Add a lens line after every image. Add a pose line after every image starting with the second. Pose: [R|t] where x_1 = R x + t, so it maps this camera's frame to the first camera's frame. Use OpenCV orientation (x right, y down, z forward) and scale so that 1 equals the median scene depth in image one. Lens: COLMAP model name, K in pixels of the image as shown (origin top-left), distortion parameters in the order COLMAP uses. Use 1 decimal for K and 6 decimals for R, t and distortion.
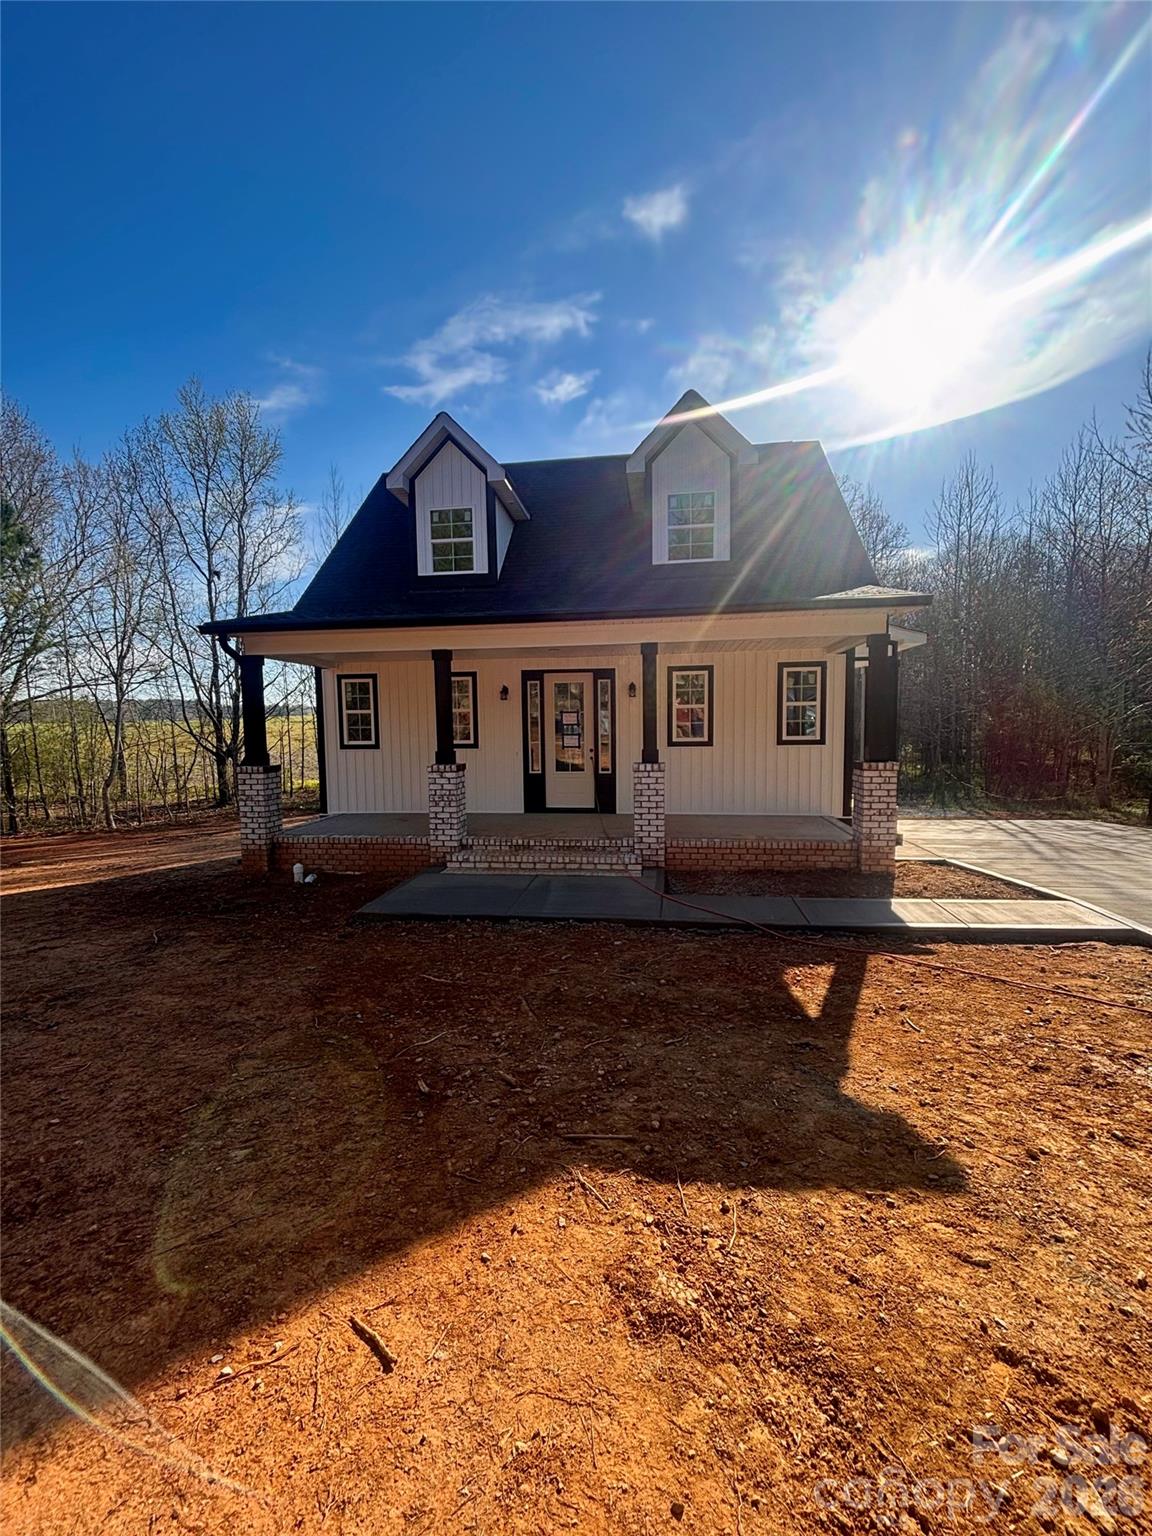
lens RADIAL K [[604.6, 0, 576.0], [0, 604.6, 768.0], [0, 0, 1]] dist [-0.013830, -0.000212]
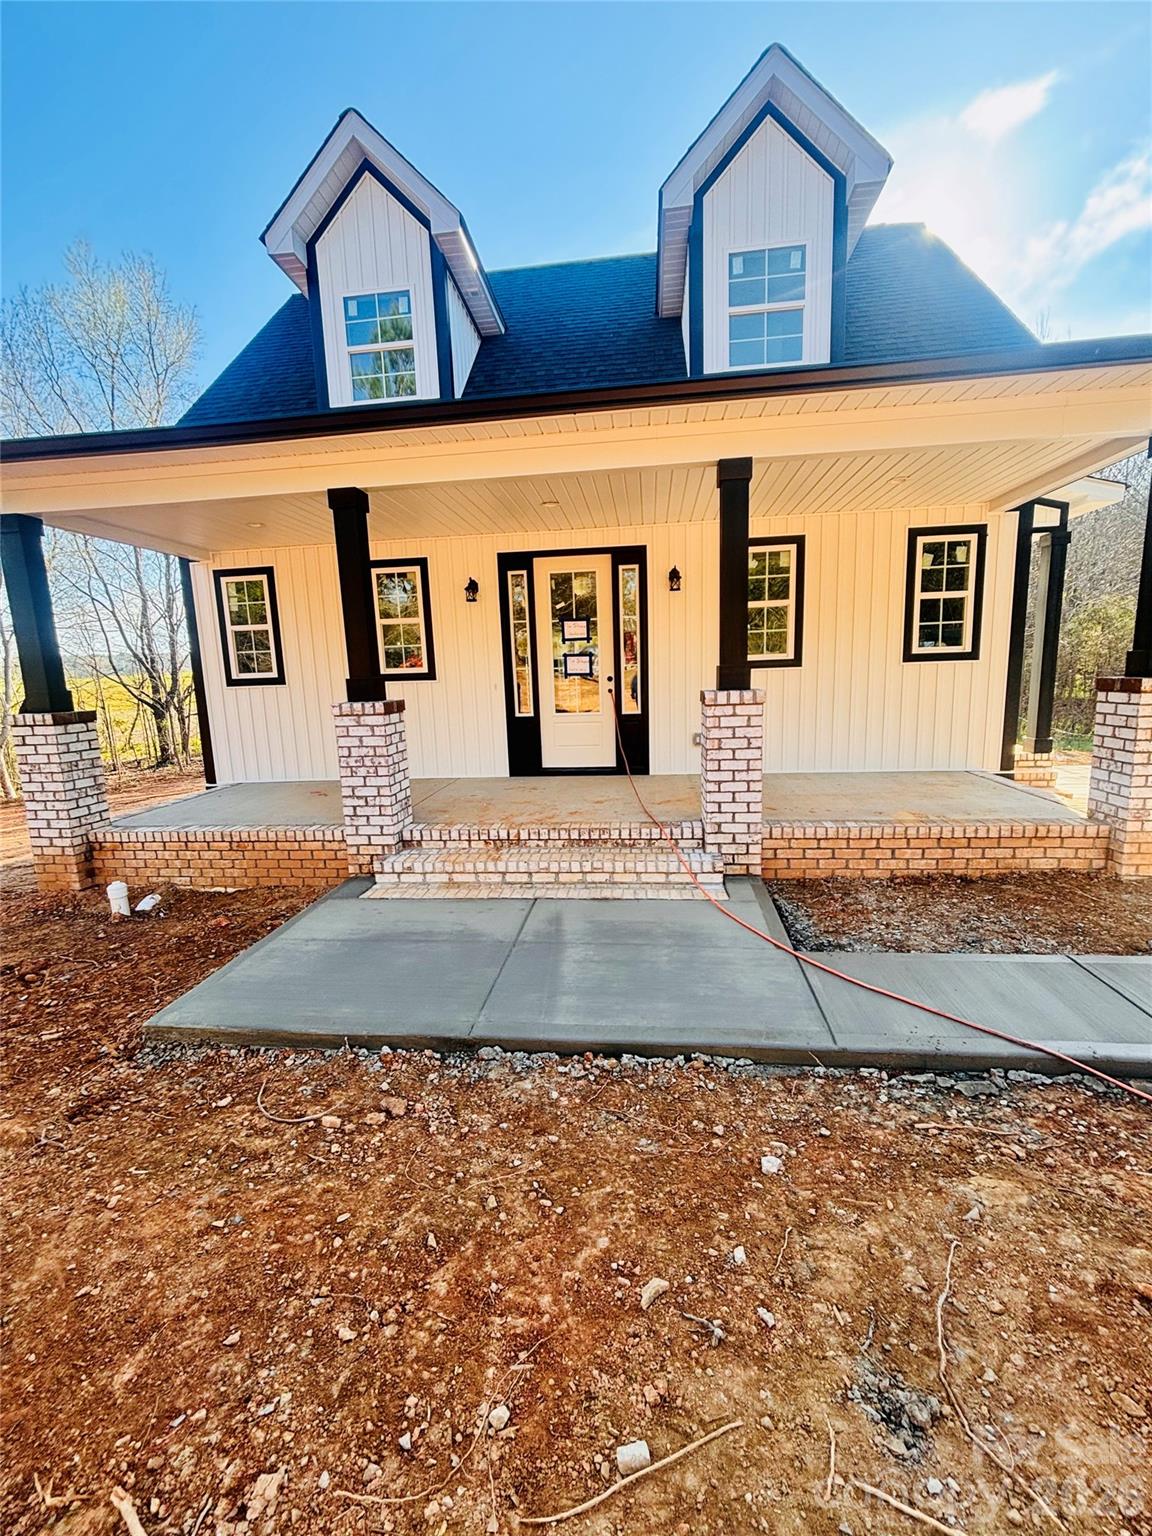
lens RADIAL K [[604.6, 0, 576.0], [0, 604.6, 768.0], [0, 0, 1]] dist [-0.013830, -0.000212]
pose [[0.999473, -0.025159, 0.020499, -0.032976], [0.023249, 0.995795, 0.088608, 0.010443], [-0.022642, -0.088085, 0.995856, 0.428235]]
